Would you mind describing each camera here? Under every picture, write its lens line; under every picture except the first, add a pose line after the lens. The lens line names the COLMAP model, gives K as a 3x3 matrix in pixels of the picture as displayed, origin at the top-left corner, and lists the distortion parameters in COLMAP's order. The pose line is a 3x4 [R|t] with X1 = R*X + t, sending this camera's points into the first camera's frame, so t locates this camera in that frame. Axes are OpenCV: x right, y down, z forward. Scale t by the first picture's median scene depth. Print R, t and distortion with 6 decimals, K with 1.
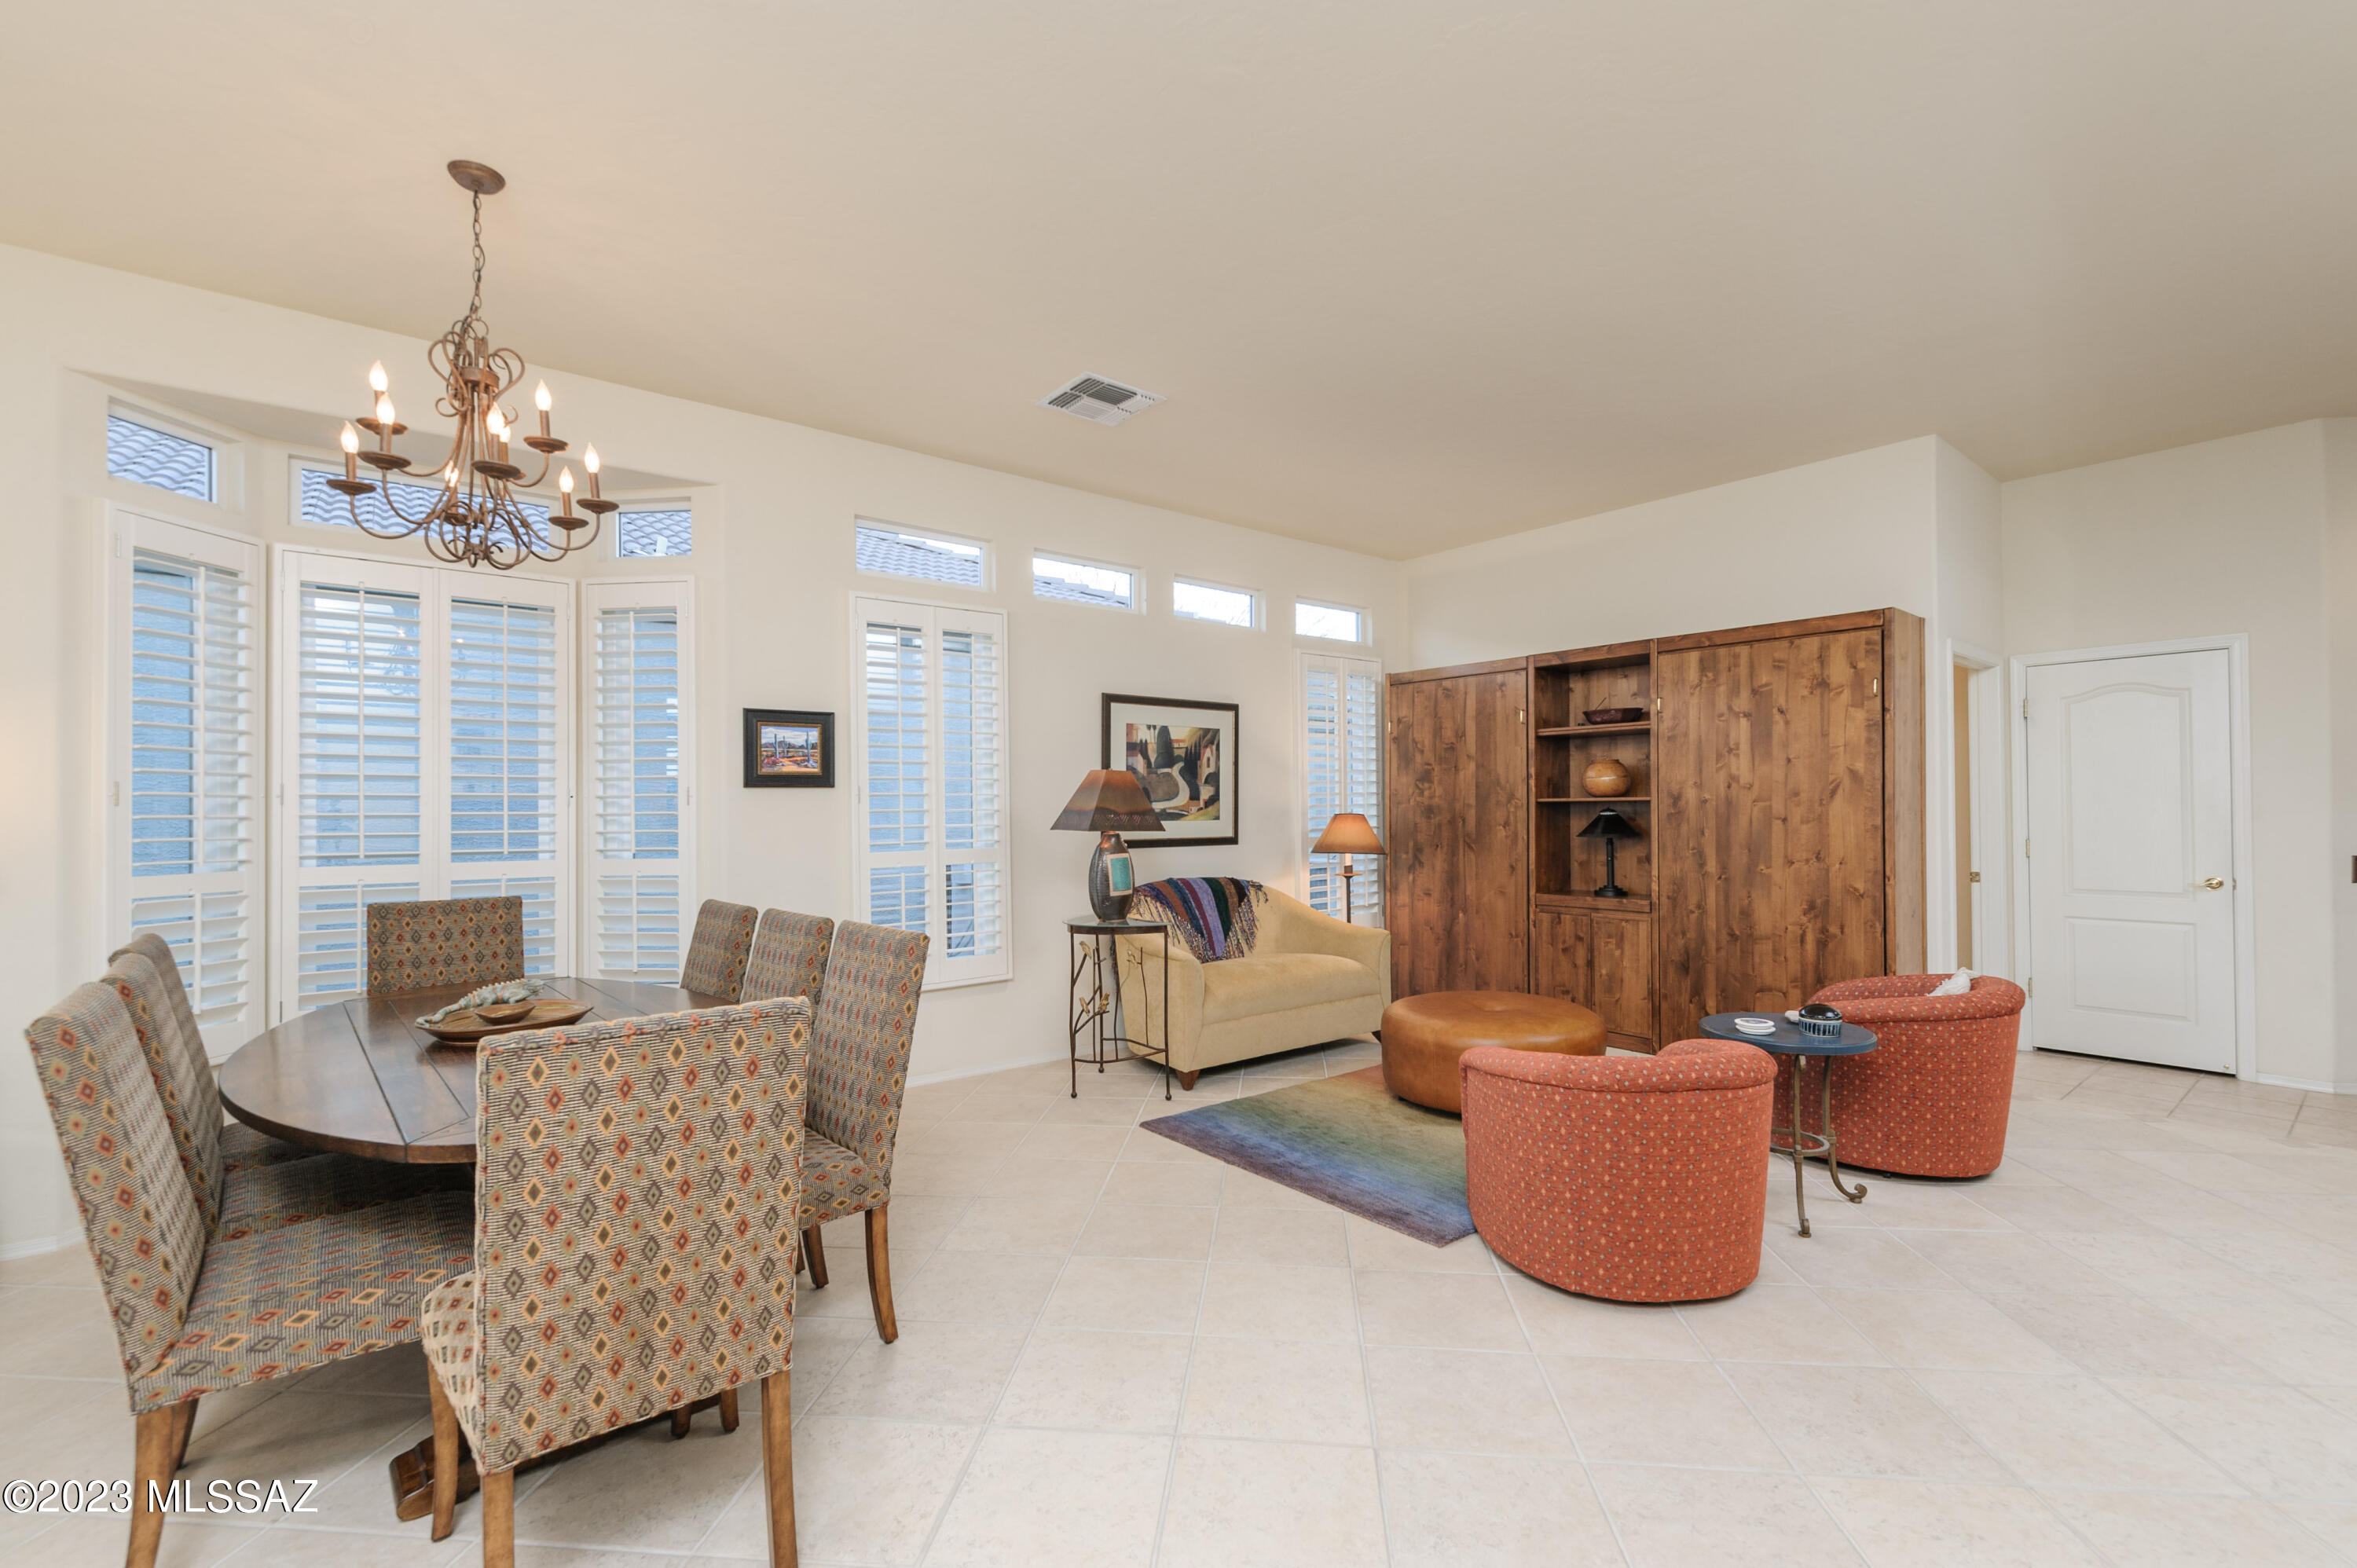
lens RADIAL K [[1018.1, 0, 1190.3], [0, 1018.1, 801.5], [0, 0, 1]] dist [0.003640, -0.000855]
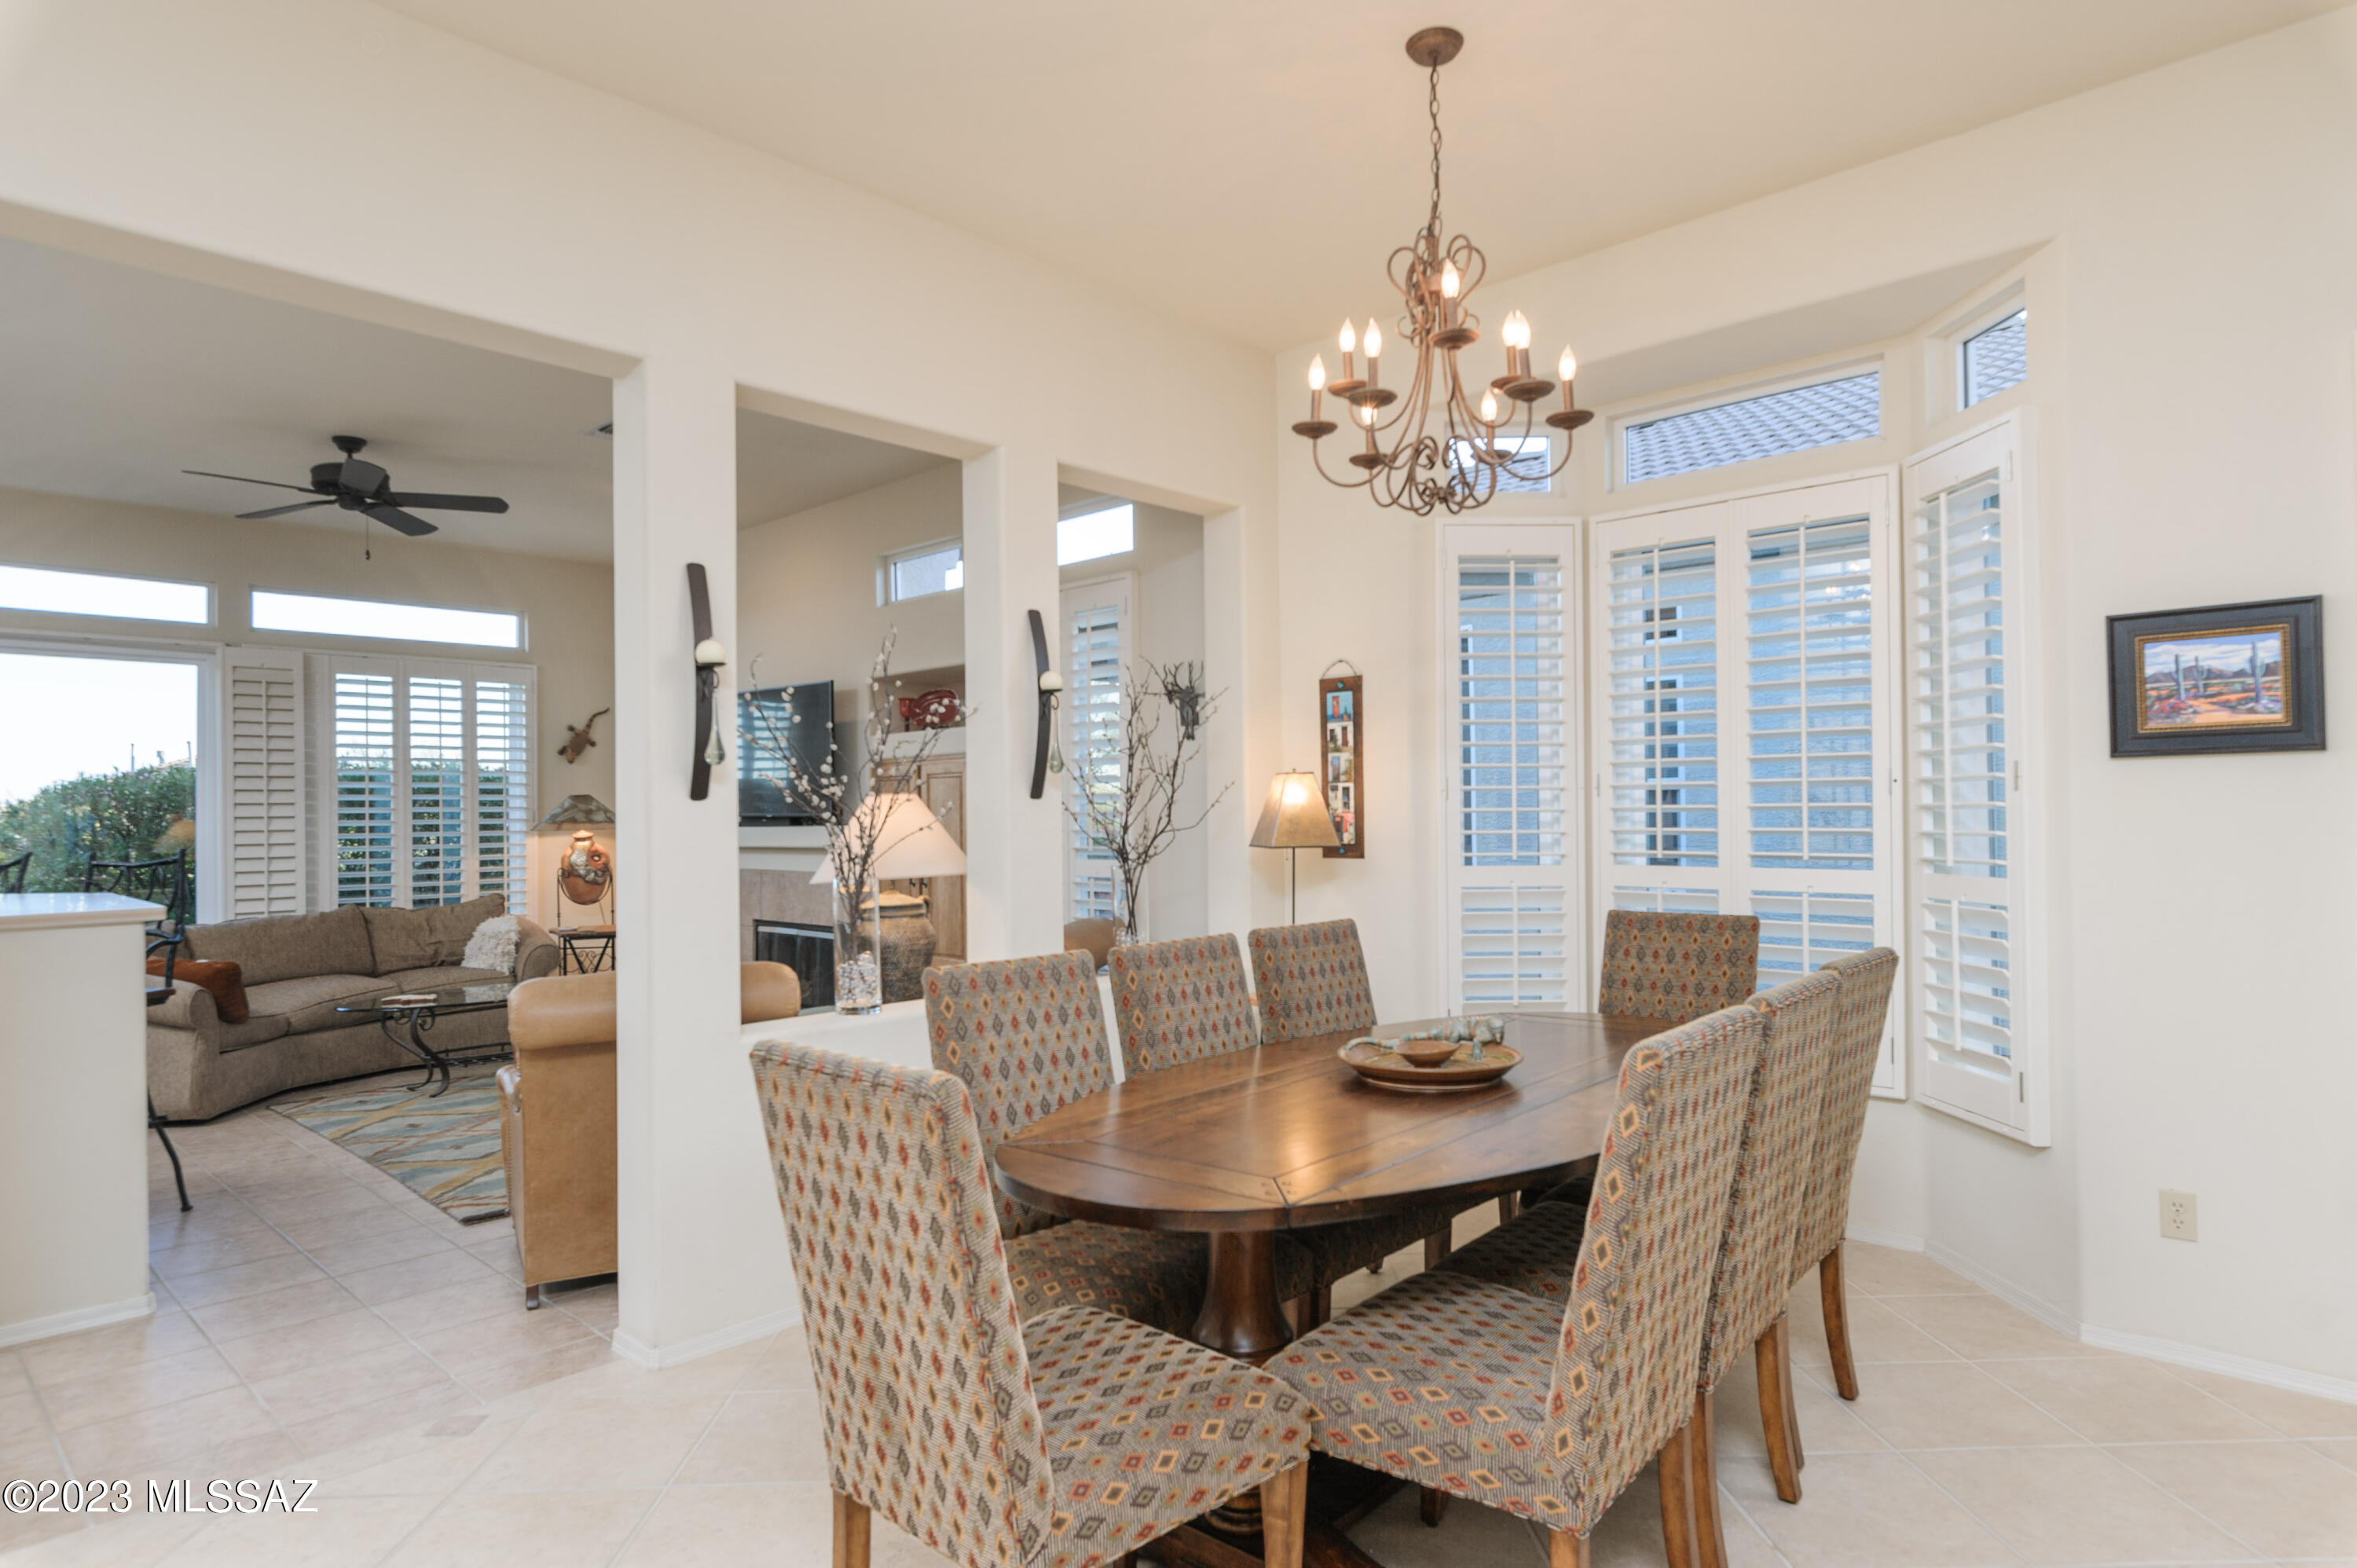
lens RADIAL K [[1298.6, 0, 1172.5], [0, 1298.6, 796.2], [0, 0, 1]] dist [0.003588, -0.001863]
pose [[0.130490, -0.008538, -0.991413, 0.158422], [0.017089, 0.999834, -0.006362, 0.002454], [0.991302, -0.016112, 0.130614, 0.309518]]
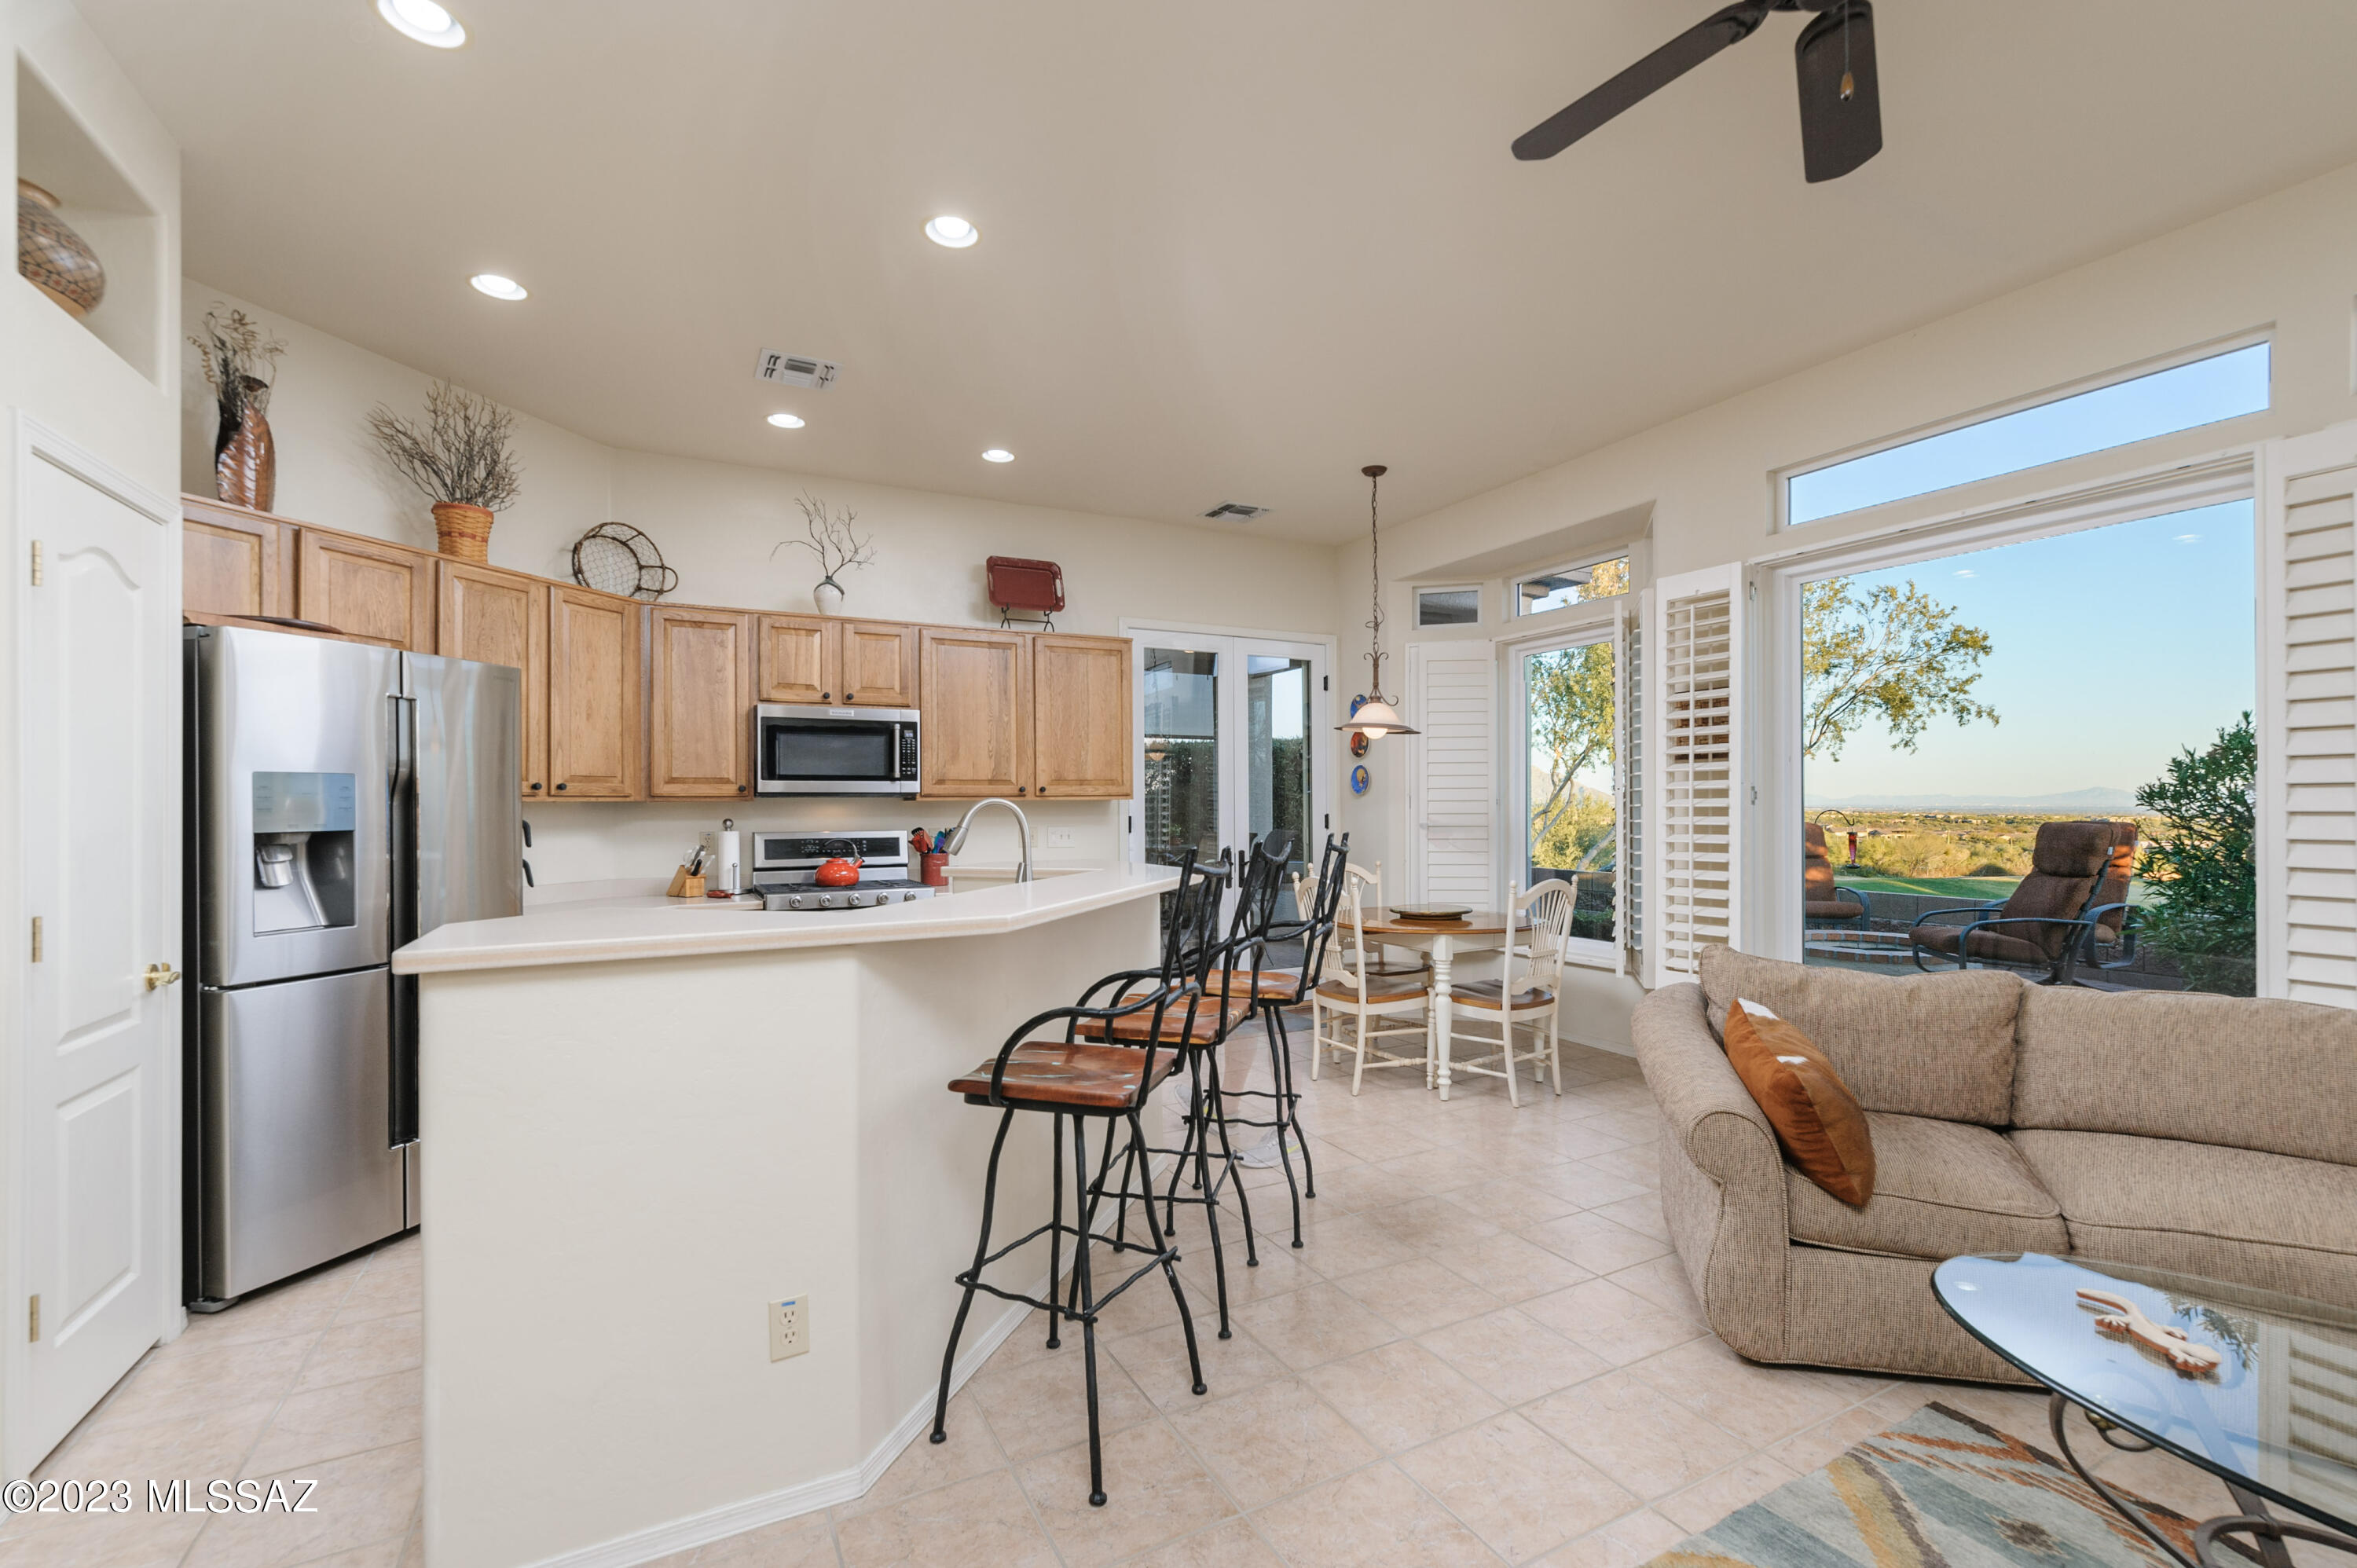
lens RADIAL K [[1018.1, 0, 1179.8], [0, 1018.1, 794.2], [0, 0, 1]] dist [0.003640, -0.000855]
pose [[-0.982189, 0.012770, 0.187462, -0.787227], [0.010082, 0.999832, -0.015288, 0.006948], [-0.187625, -0.013126, -0.982153, 0.149582]]
